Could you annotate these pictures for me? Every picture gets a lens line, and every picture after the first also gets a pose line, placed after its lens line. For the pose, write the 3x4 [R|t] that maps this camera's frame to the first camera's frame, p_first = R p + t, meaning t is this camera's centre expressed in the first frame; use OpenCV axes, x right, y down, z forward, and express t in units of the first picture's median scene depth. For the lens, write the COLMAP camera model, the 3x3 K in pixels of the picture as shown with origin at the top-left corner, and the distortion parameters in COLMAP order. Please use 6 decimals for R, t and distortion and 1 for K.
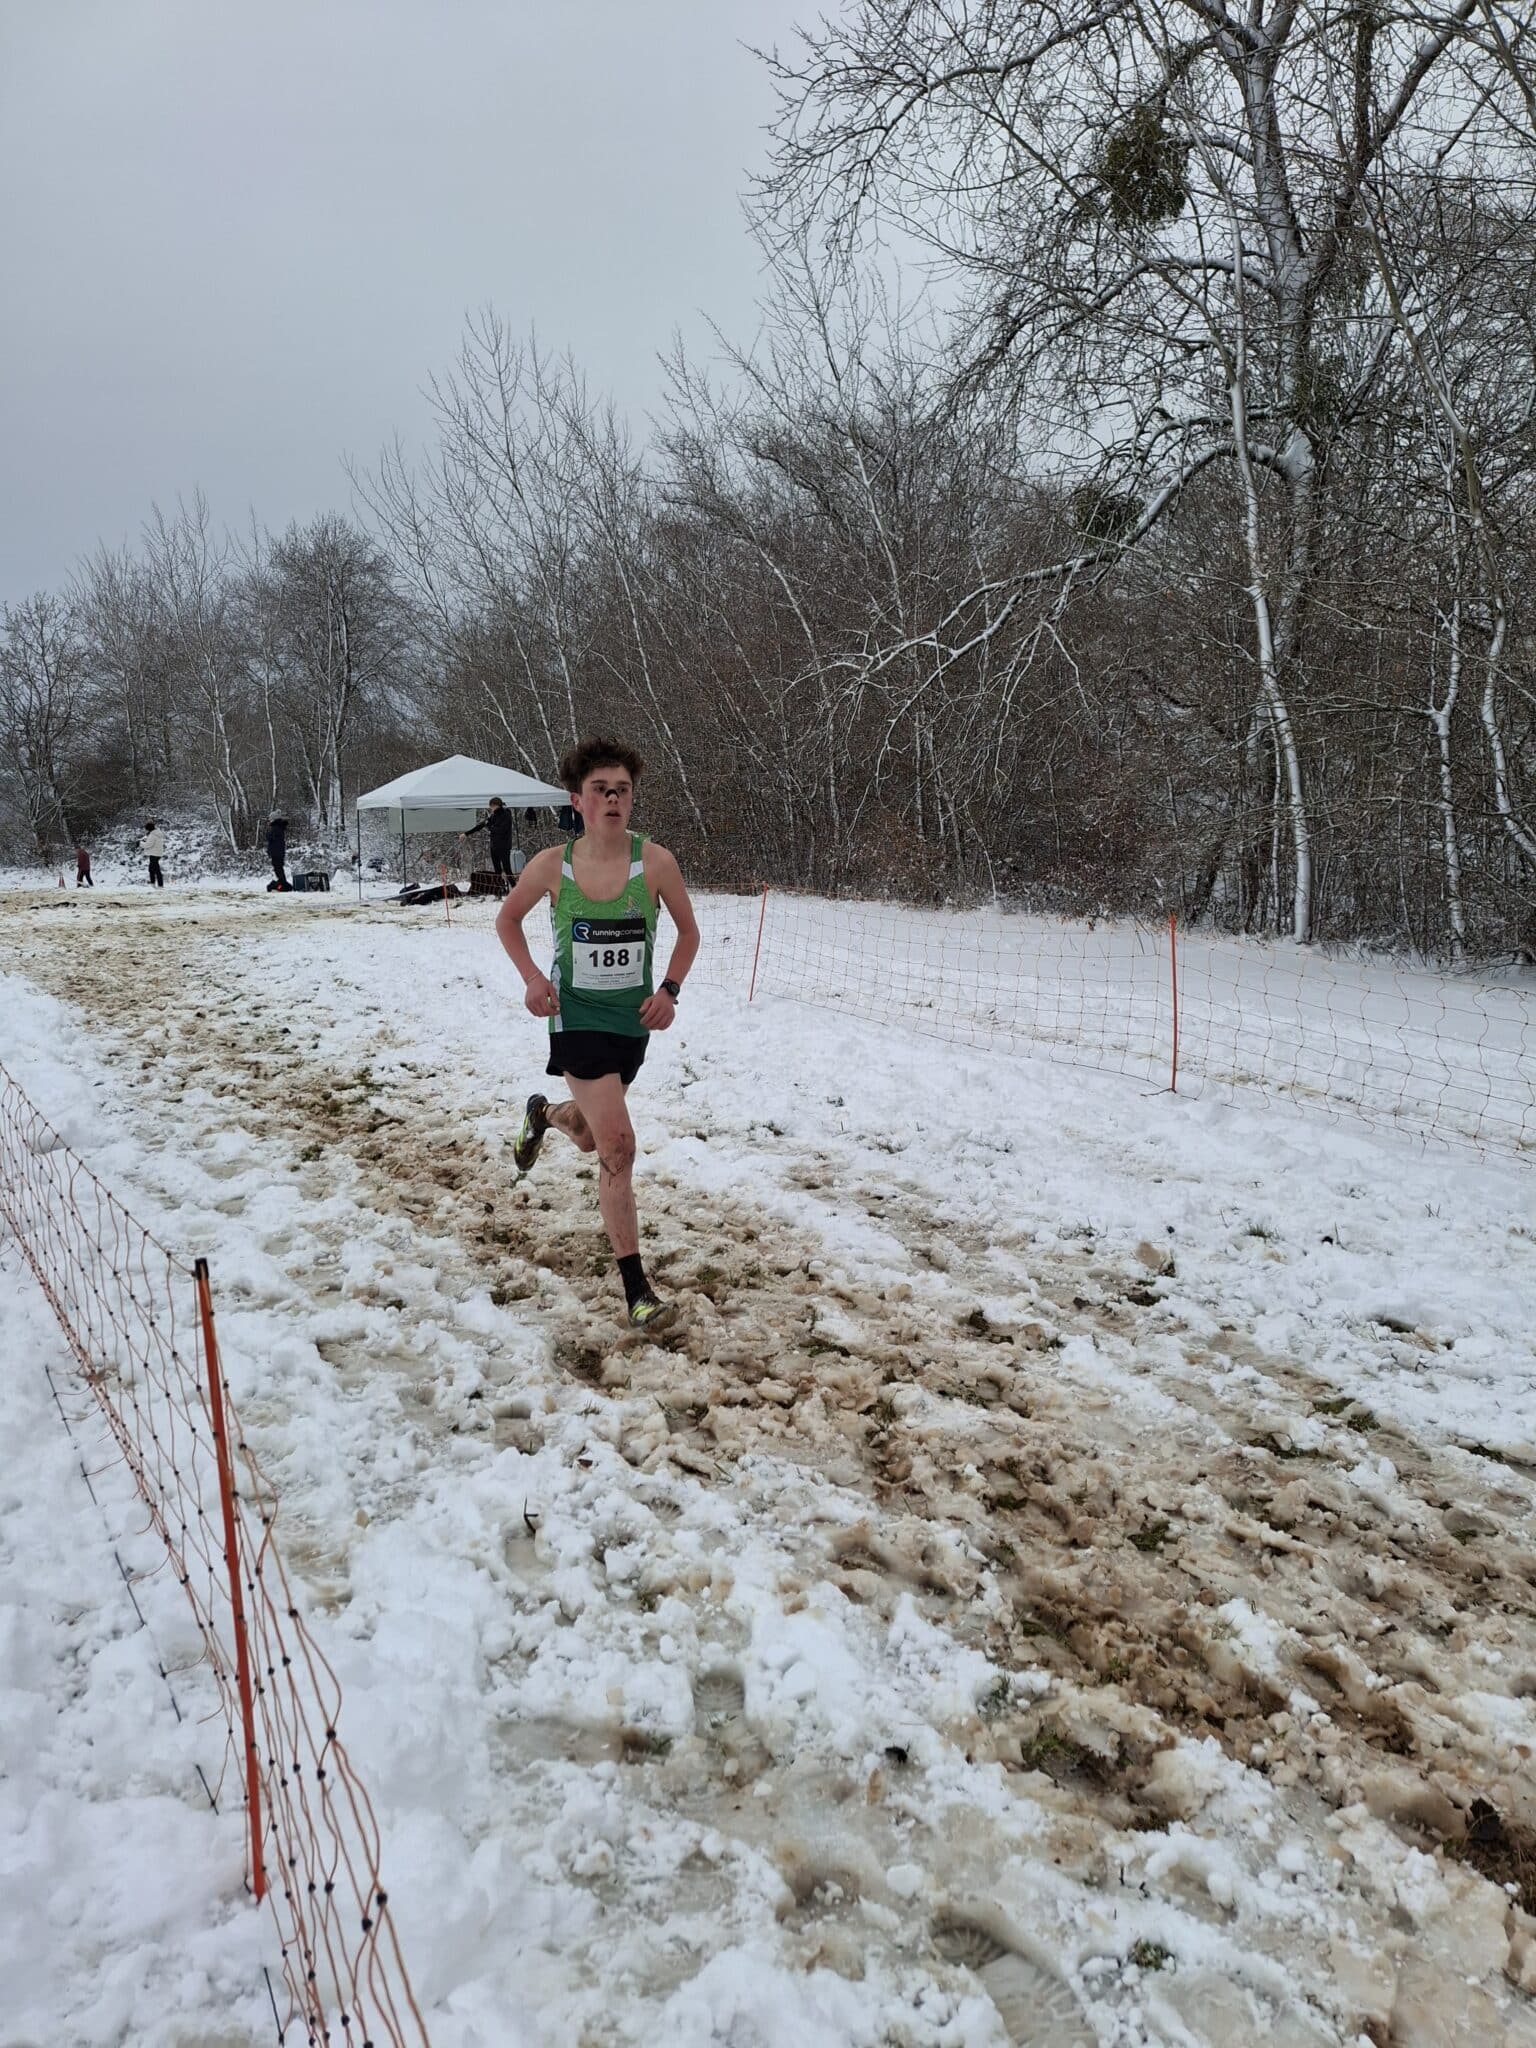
lens RADIAL K [[1527.4, 0, 800.2], [0, 1527.4, 1034.8], [0, 0, 1]] dist [0.044693, -0.056706]
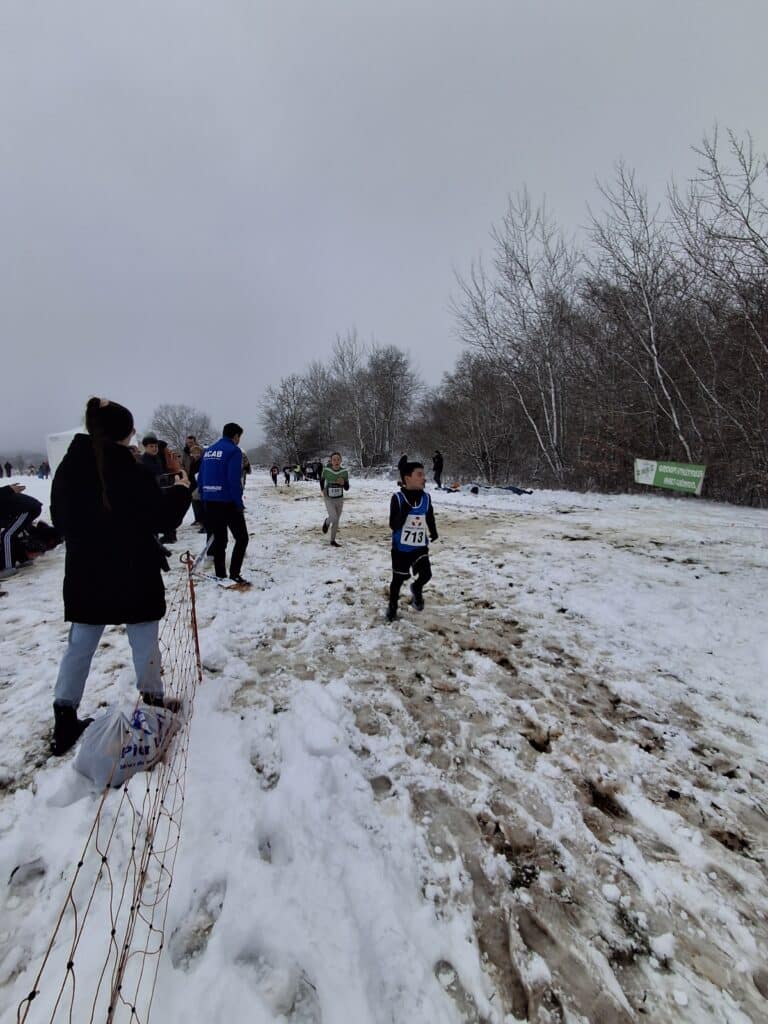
lens RADIAL K [[478.2, 0, 375.4], [0, 478.2, 523.7], [0, 0, 1]] dist [0.006685, 0.005903]
pose [[0.963317, 0.043370, -0.264839, -0.264952], [-0.043544, 0.999038, 0.005216, -0.065369], [0.264811, 0.006508, 0.964278, 0.494734]]
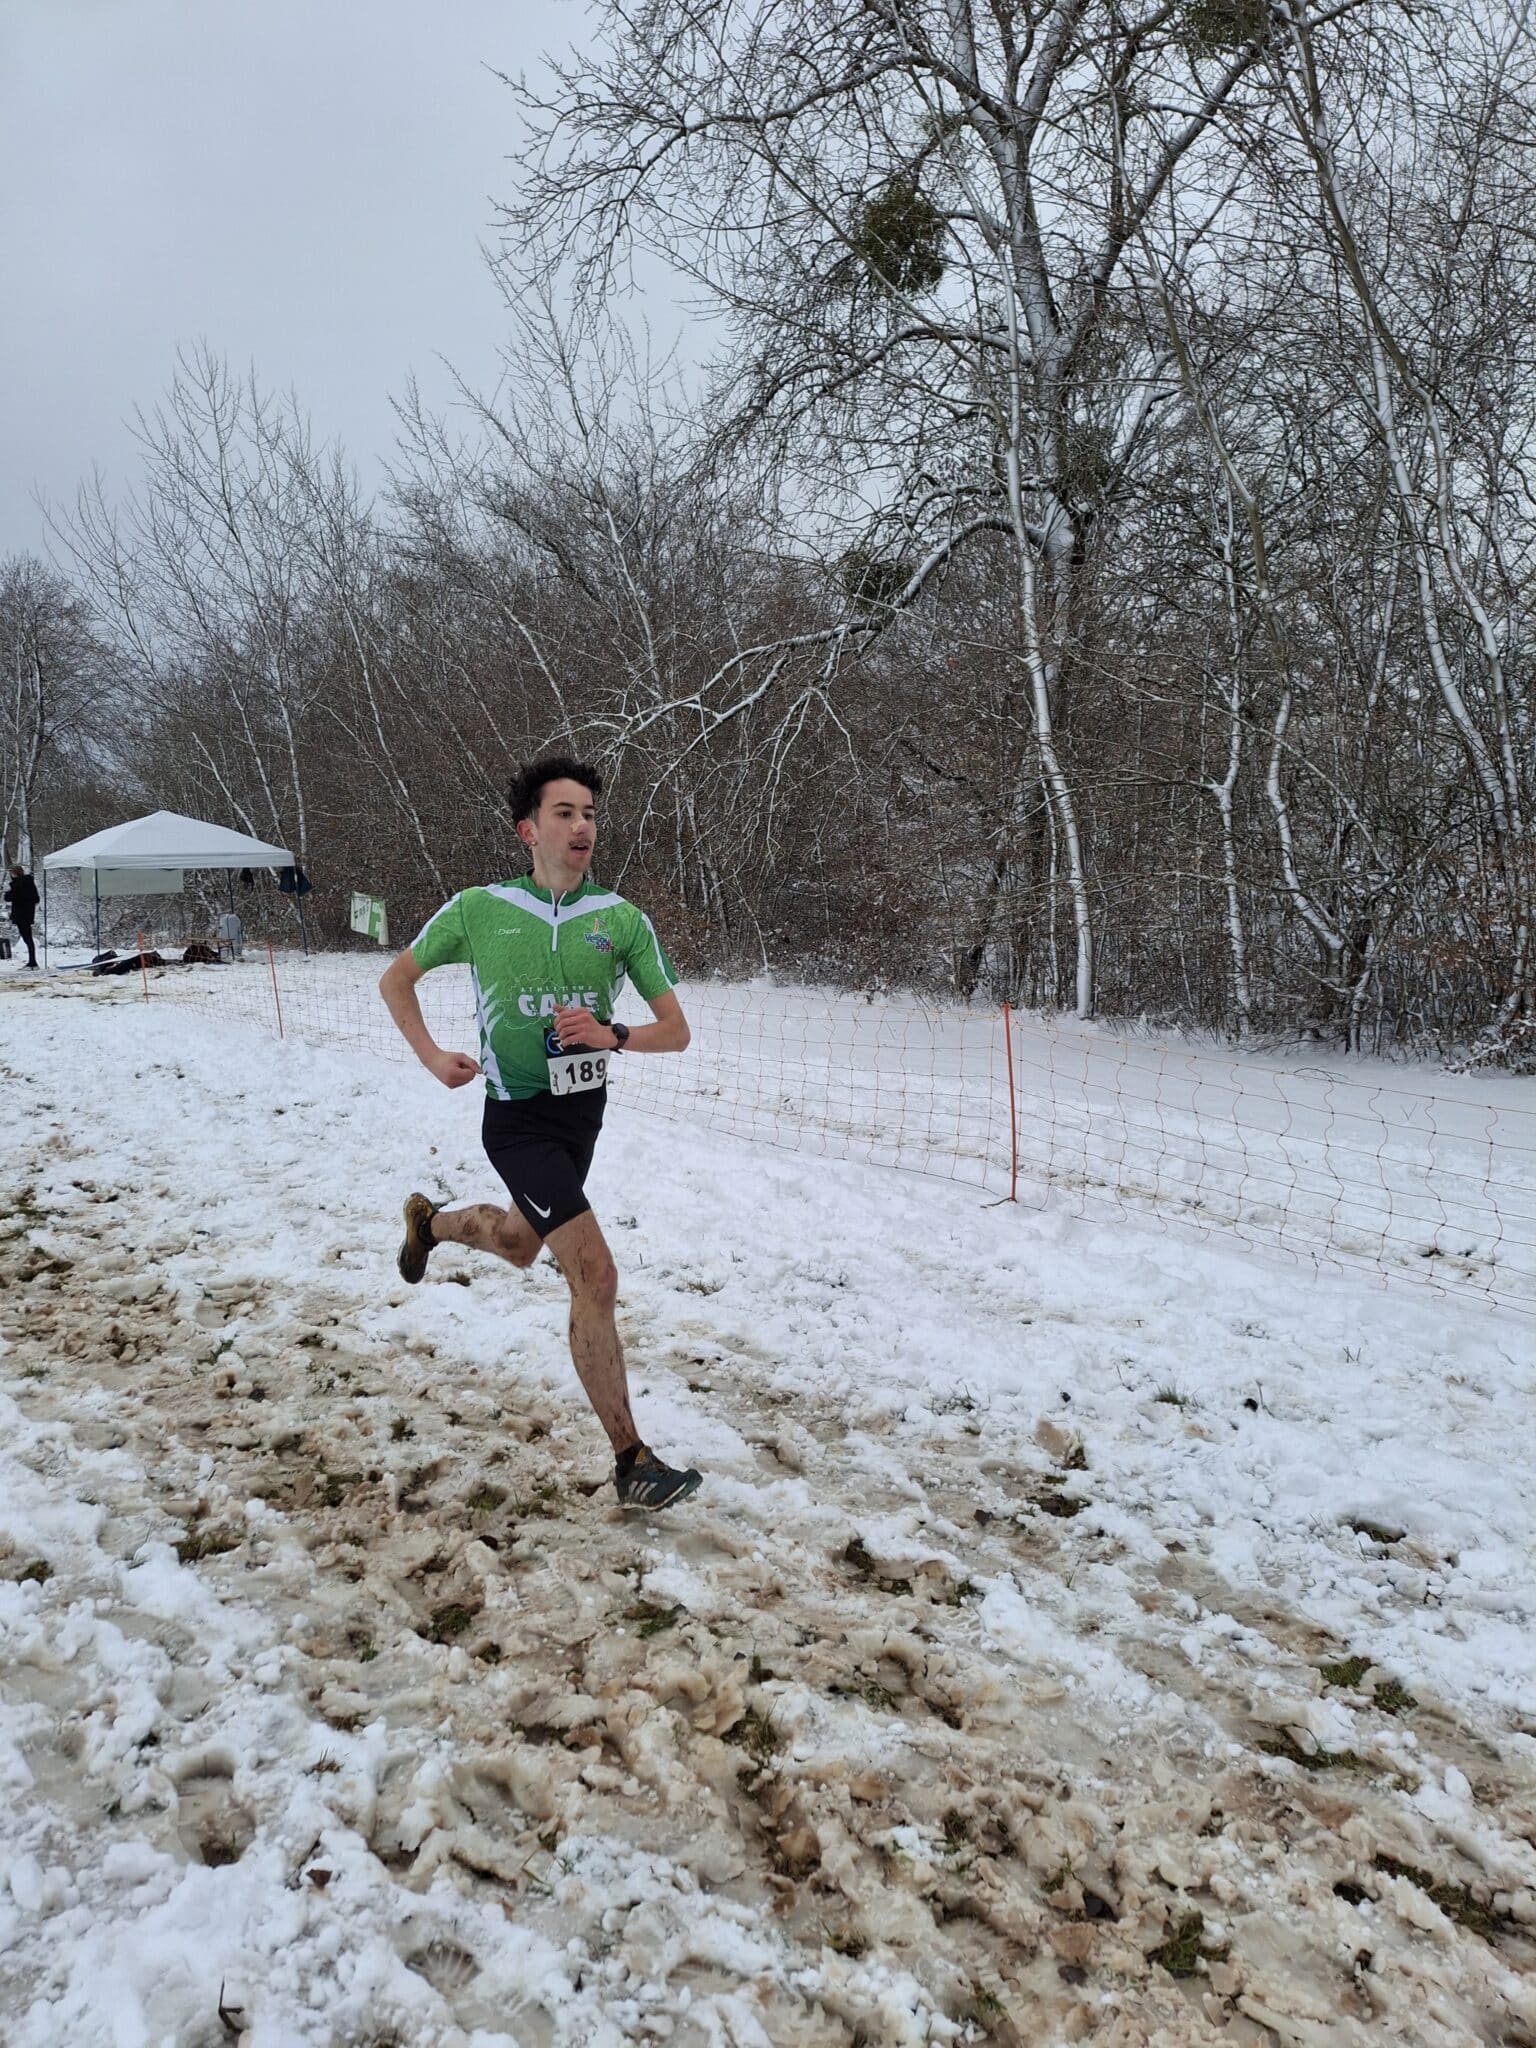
lens RADIAL K [[1527.4, 0, 821.1], [0, 1527.4, 1020.2], [0, 0, 1]] dist [0.044693, -0.056706]
pose [[0.983316, -0.005678, 0.181819, -0.006572], [0.015252, 0.998567, -0.051297, -0.006568], [-0.181267, 0.053214, 0.981993, 0.041052]]
